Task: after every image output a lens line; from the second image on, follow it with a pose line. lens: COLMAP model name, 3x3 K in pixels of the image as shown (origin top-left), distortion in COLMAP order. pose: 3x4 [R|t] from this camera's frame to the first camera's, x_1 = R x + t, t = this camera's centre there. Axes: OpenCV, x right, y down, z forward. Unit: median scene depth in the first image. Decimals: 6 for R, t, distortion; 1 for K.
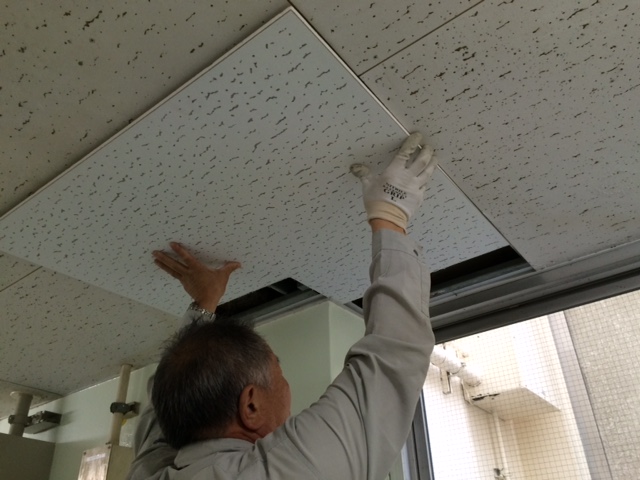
lens RADIAL K [[543.4, 0, 320.0], [0, 543.4, 240.0], [0, 0, 1]] dist [0.086932, -0.119684]
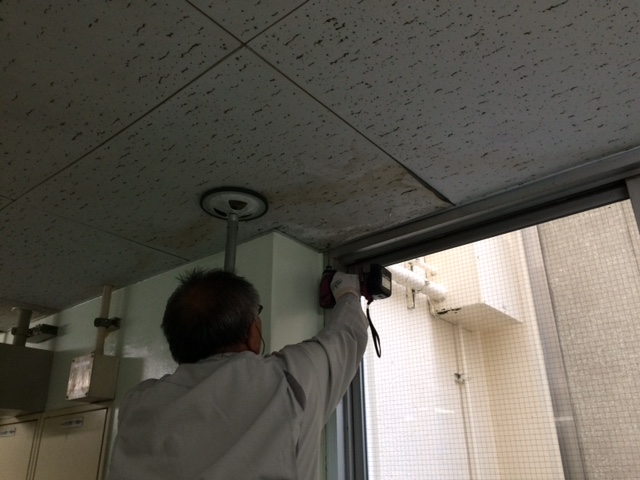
lens RADIAL K [[543.4, 0, 320.0], [0, 543.4, 240.0], [0, 0, 1]] dist [0.086932, -0.119684]
pose [[0.999330, -0.003039, -0.036469, 0.126698], [0.008819, 0.987178, 0.159377, -0.040296], [0.035517, -0.159592, 0.986544, -0.075024]]
